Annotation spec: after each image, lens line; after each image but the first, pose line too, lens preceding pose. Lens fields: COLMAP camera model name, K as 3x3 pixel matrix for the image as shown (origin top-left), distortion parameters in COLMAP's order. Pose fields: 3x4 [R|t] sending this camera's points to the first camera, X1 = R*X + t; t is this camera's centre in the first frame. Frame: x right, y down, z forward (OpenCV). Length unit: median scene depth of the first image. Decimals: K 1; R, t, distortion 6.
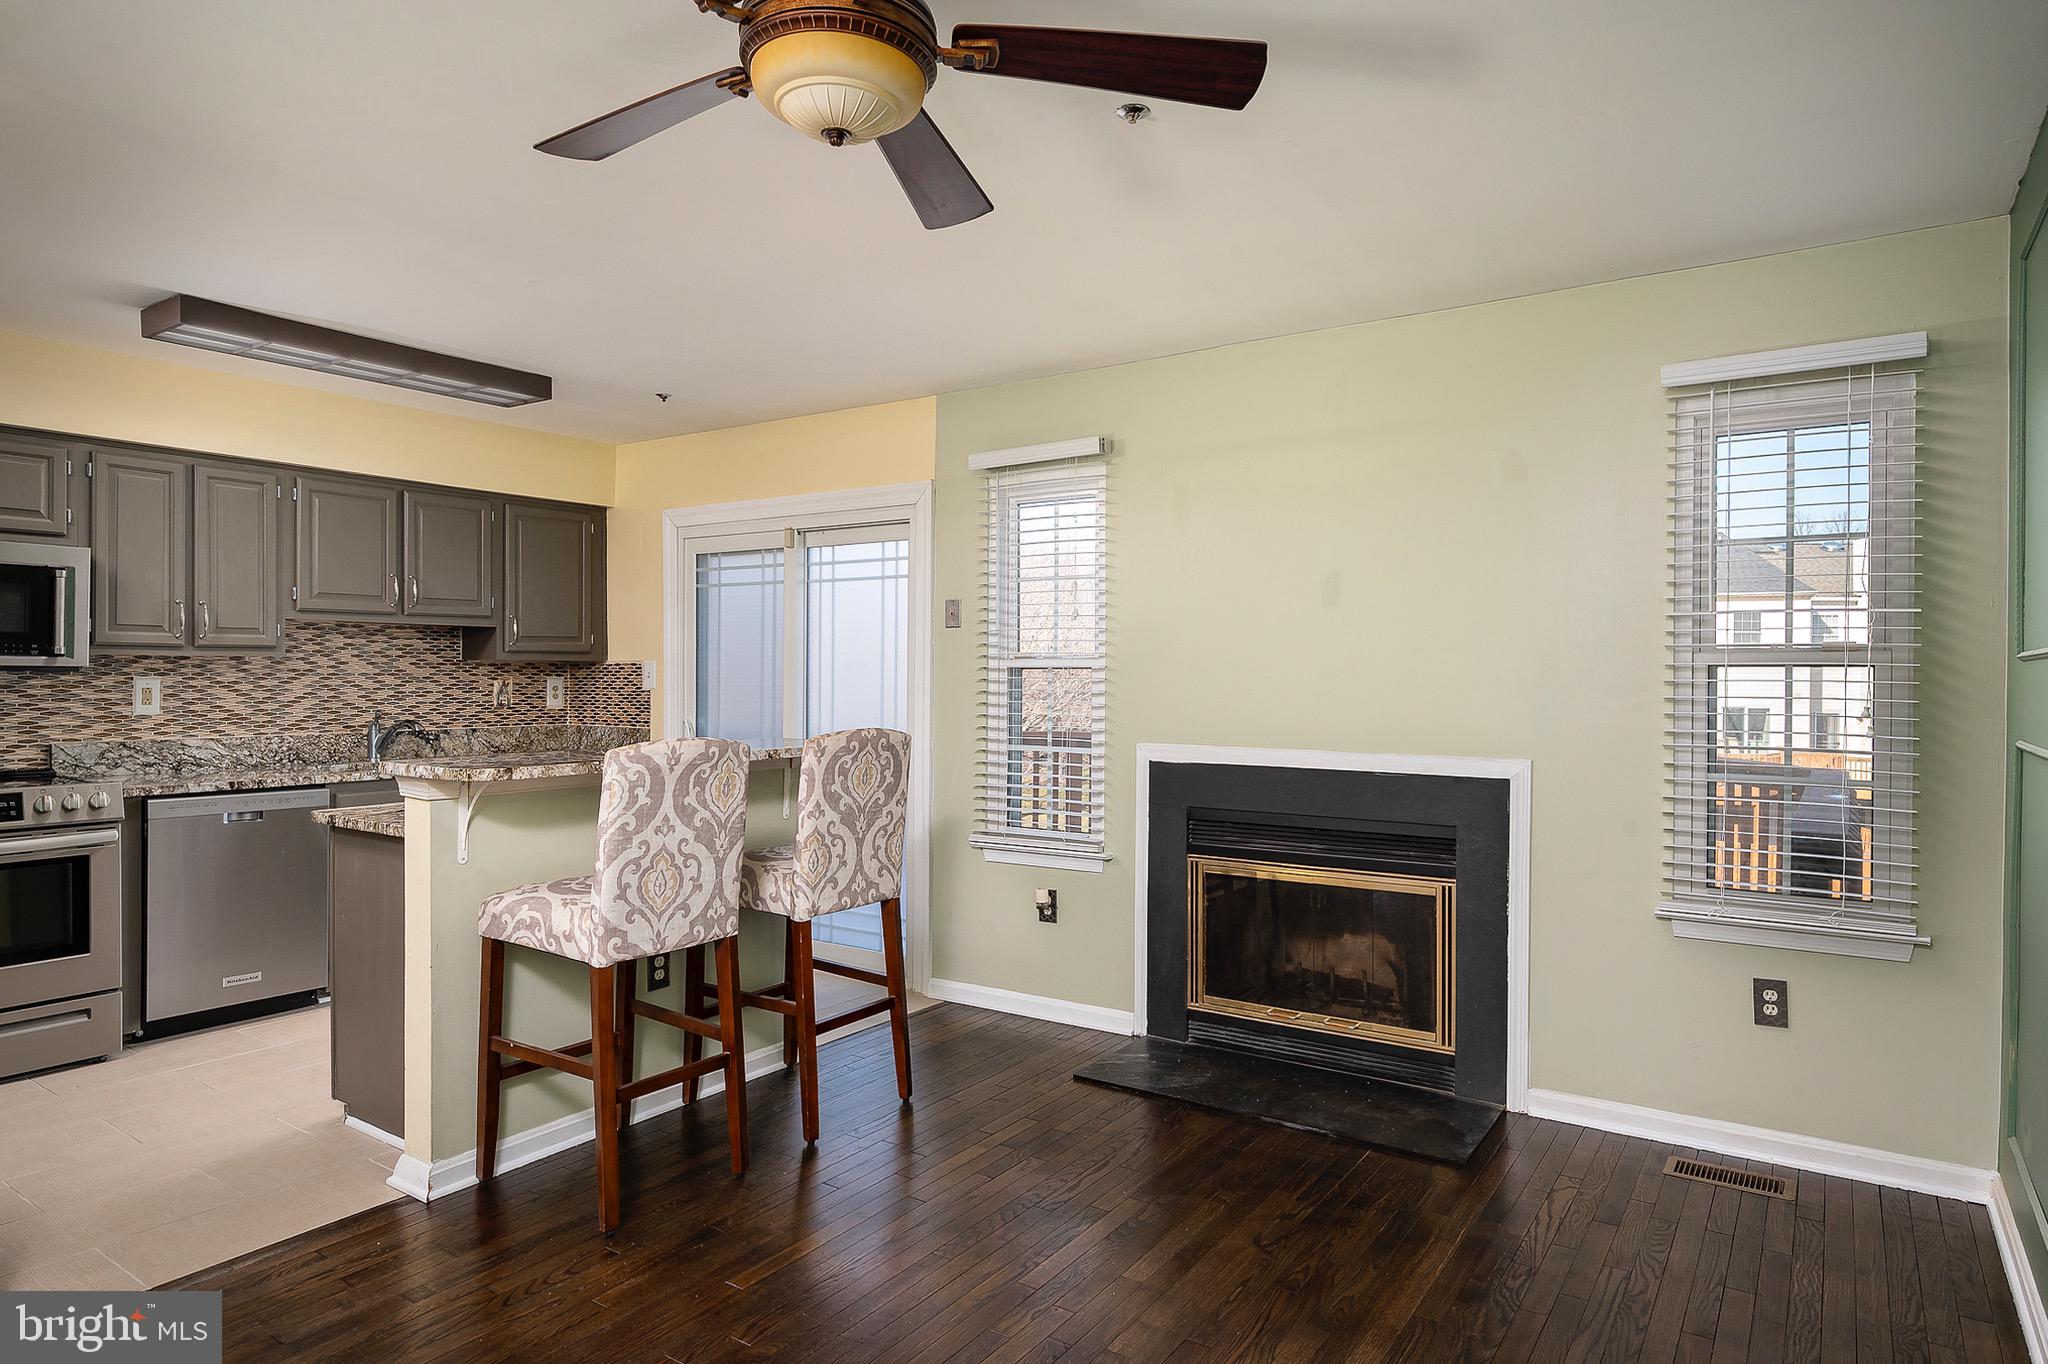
lens RADIAL K [[1194.4, 0, 1028.8], [0, 1194.4, 685.3], [0, 0, 1]] dist [-0.002569, -0.000328]
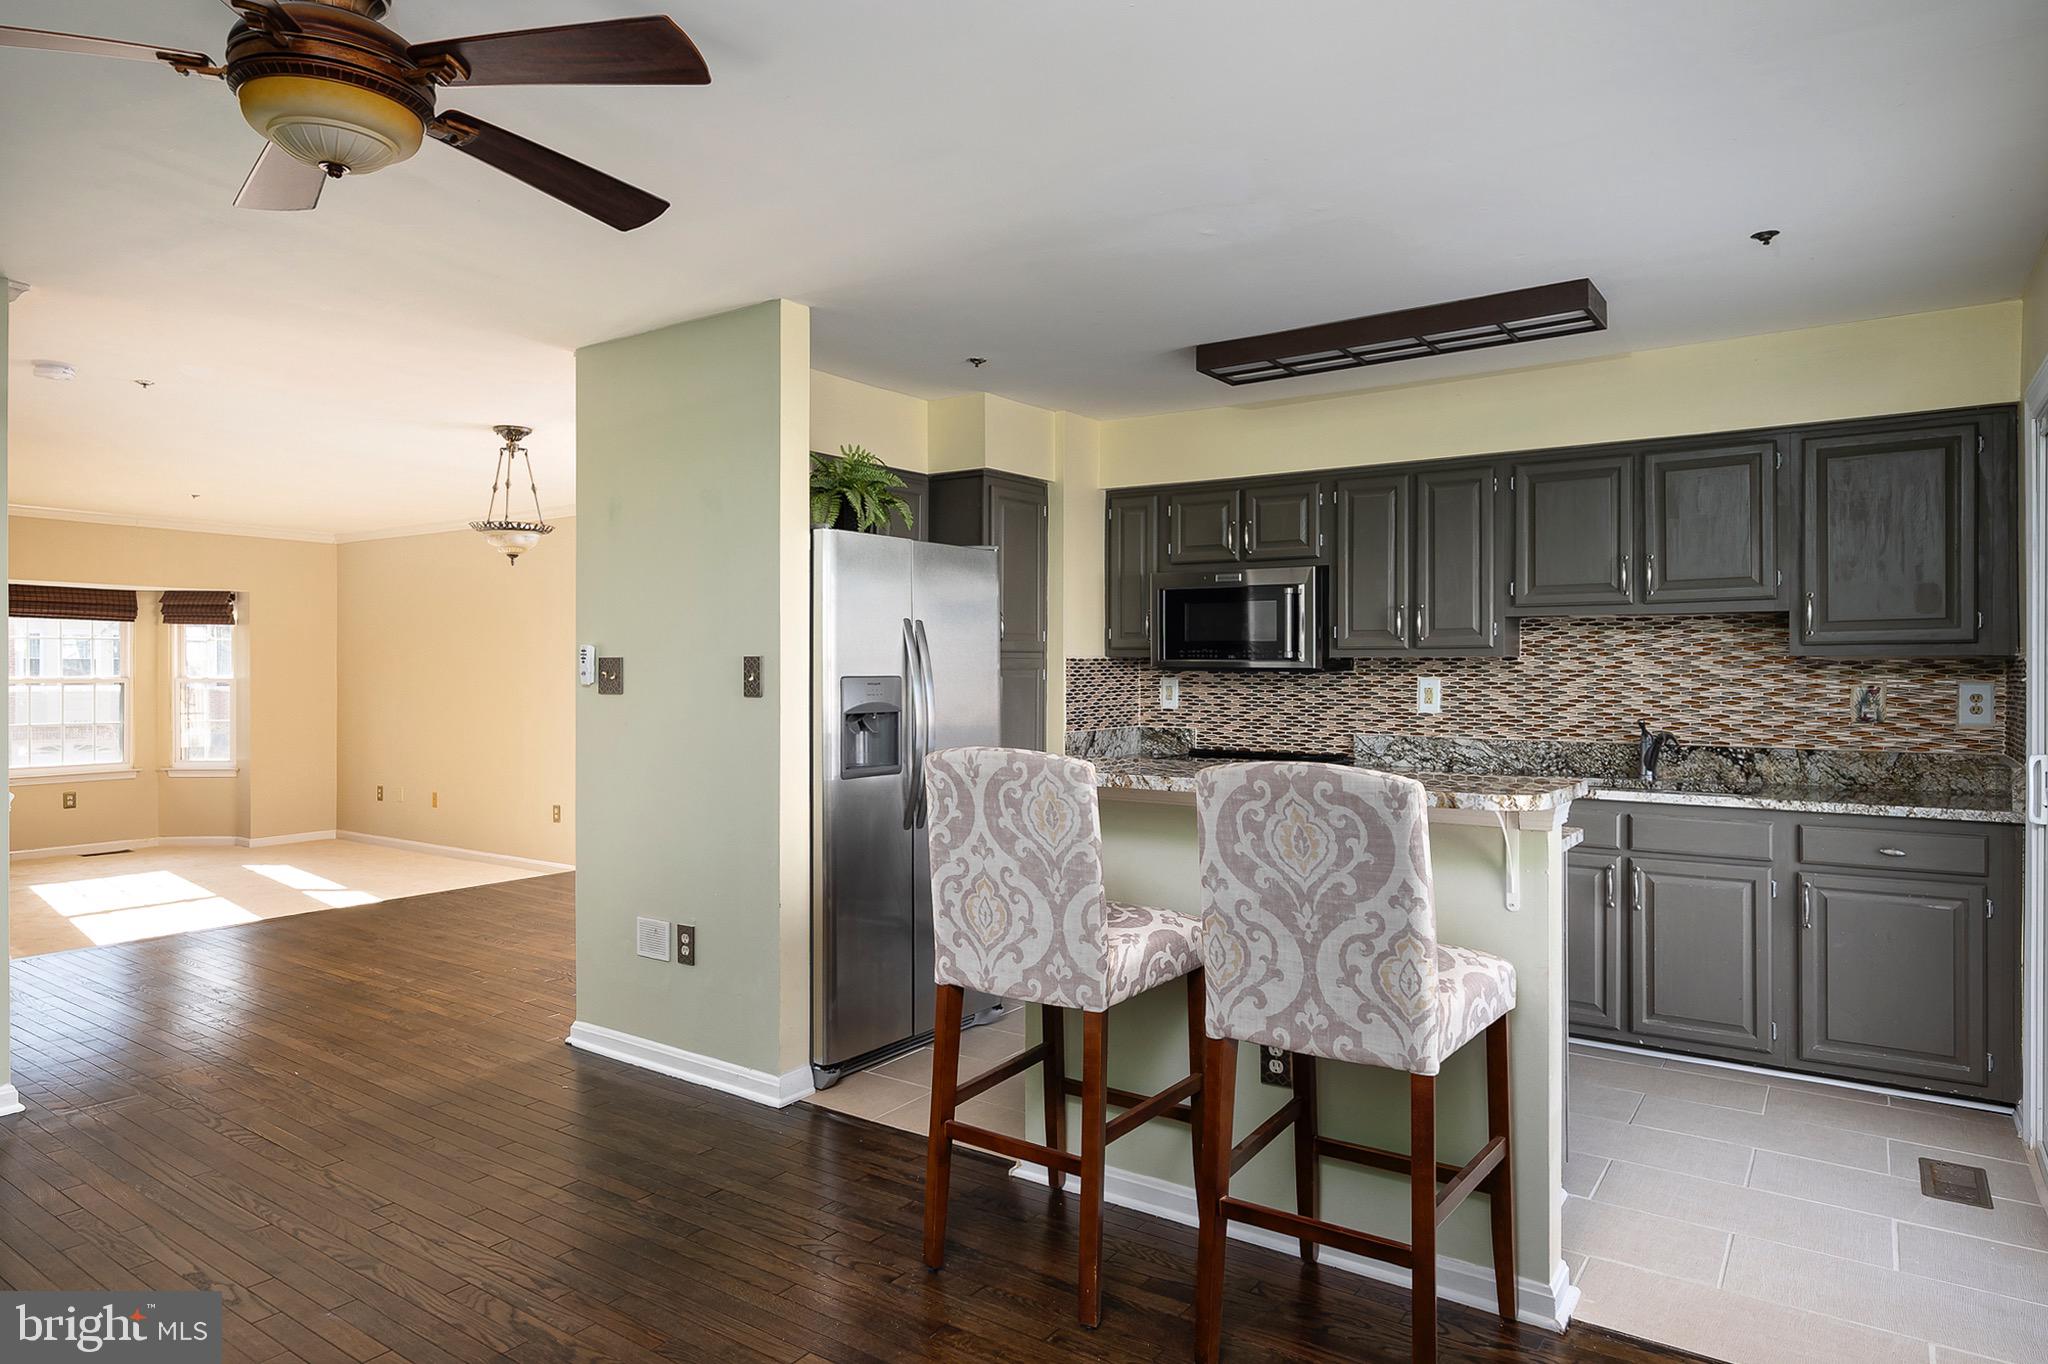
lens RADIAL K [[1214.9, 0, 1001.4], [0, 1214.9, 669.5], [0, 0, 1]] dist [-0.000119, 0.000127]
pose [[-0.020799, -0.004685, -0.999773, 0.382057], [-0.011711, 0.999922, -0.004442, -0.005258], [0.999715, 0.011616, -0.020852, 0.676660]]
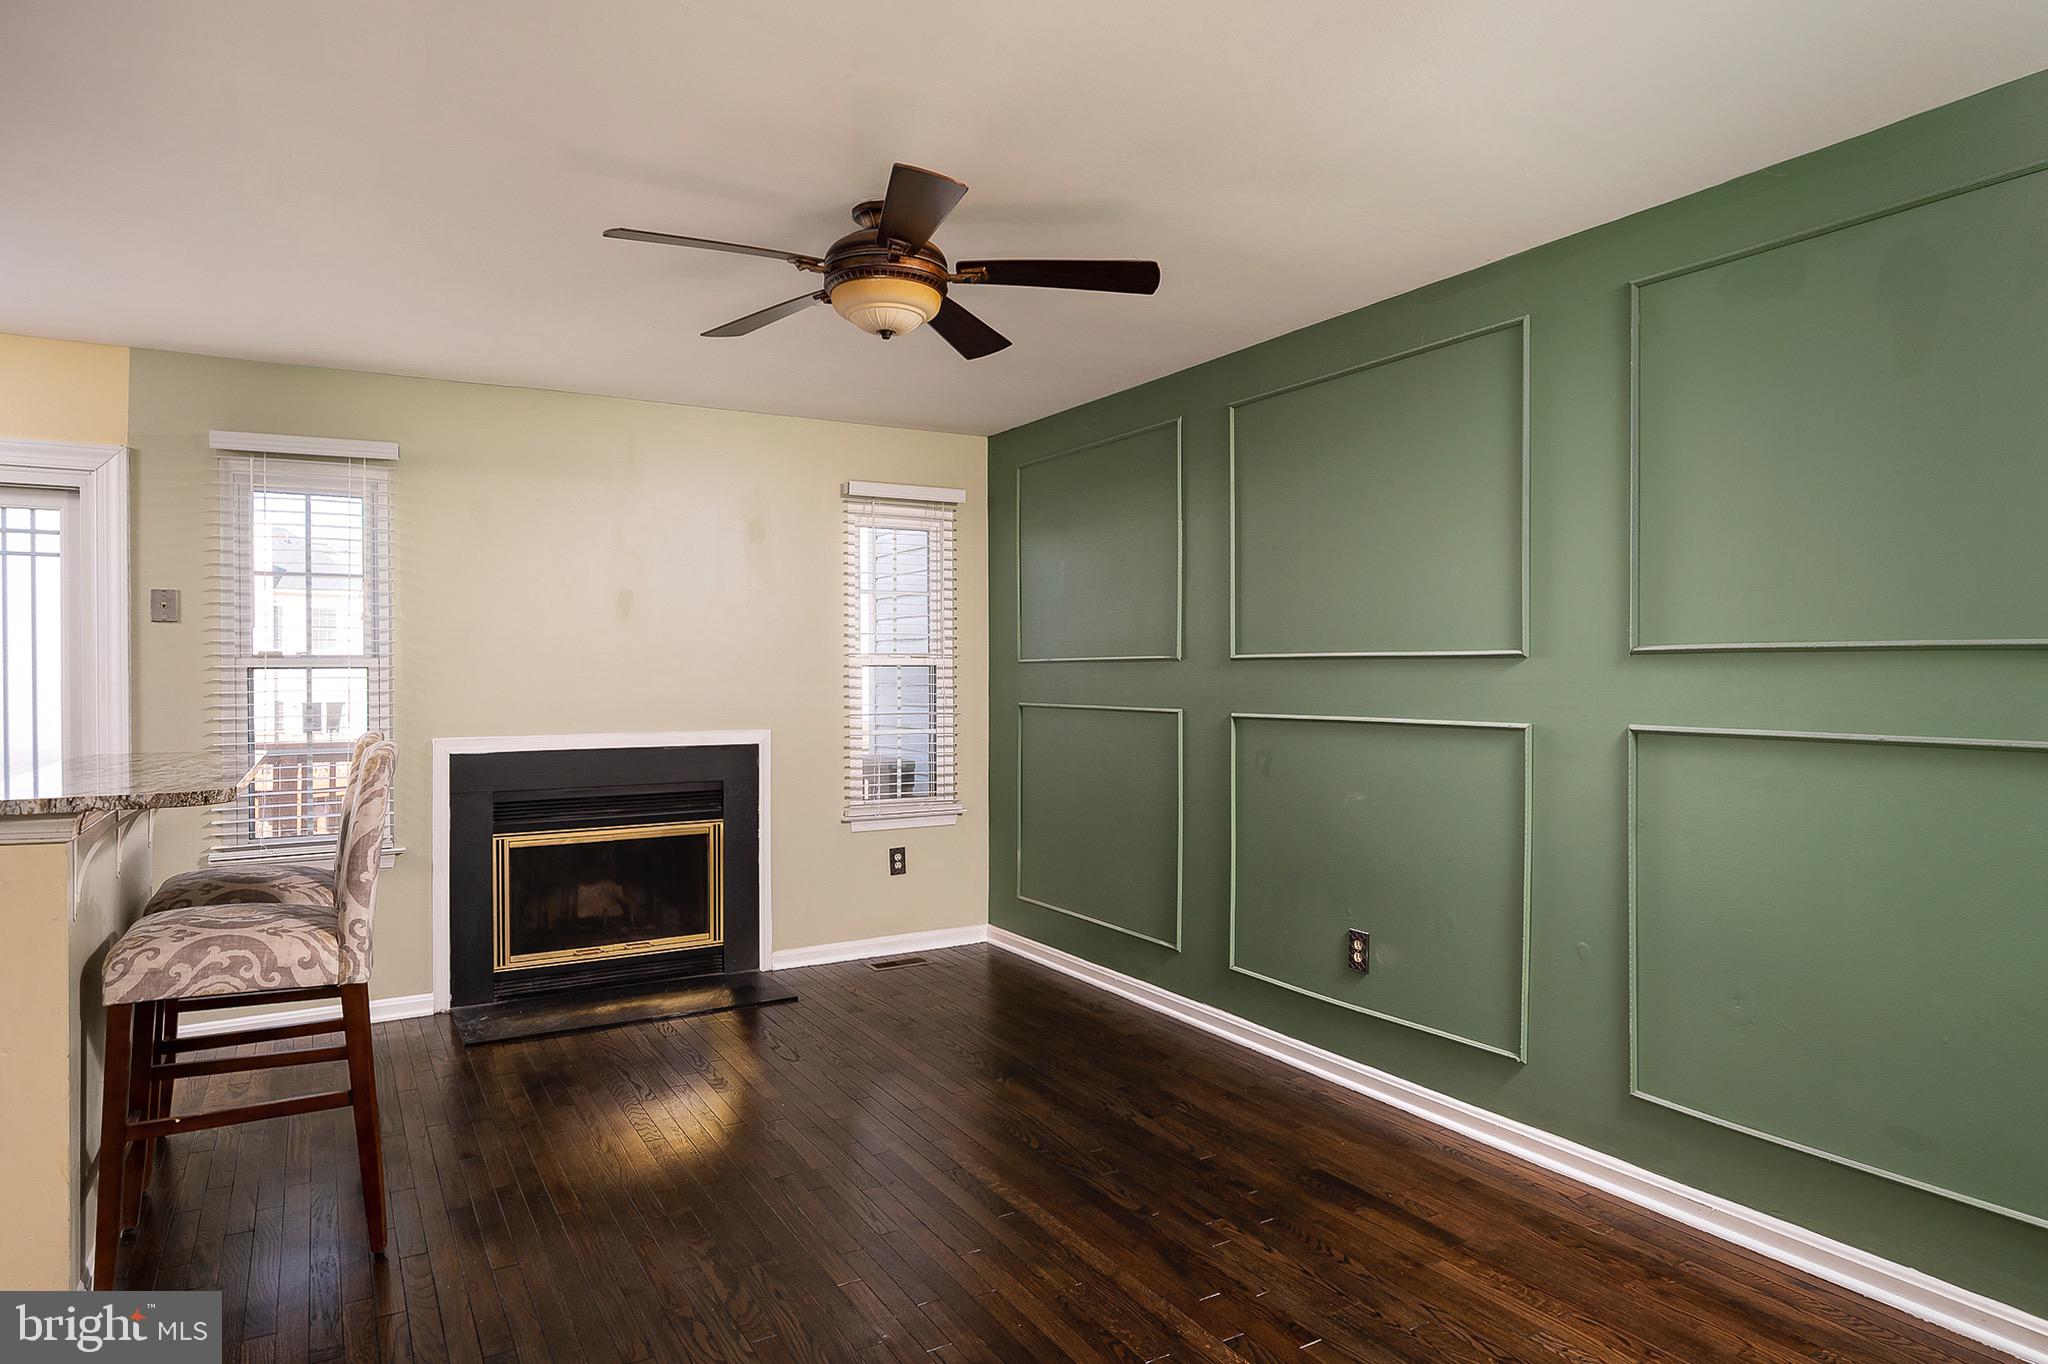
lens RADIAL K [[1194.4, 0, 1028.8], [0, 1194.4, 685.3], [0, 0, 1]] dist [-0.002569, -0.000328]
pose [[0.422499, -0.015247, 0.906235, -0.637249], [0.012056, 0.999865, 0.011202, -0.004558], [-0.906283, 0.006192, 0.422625, 0.069242]]
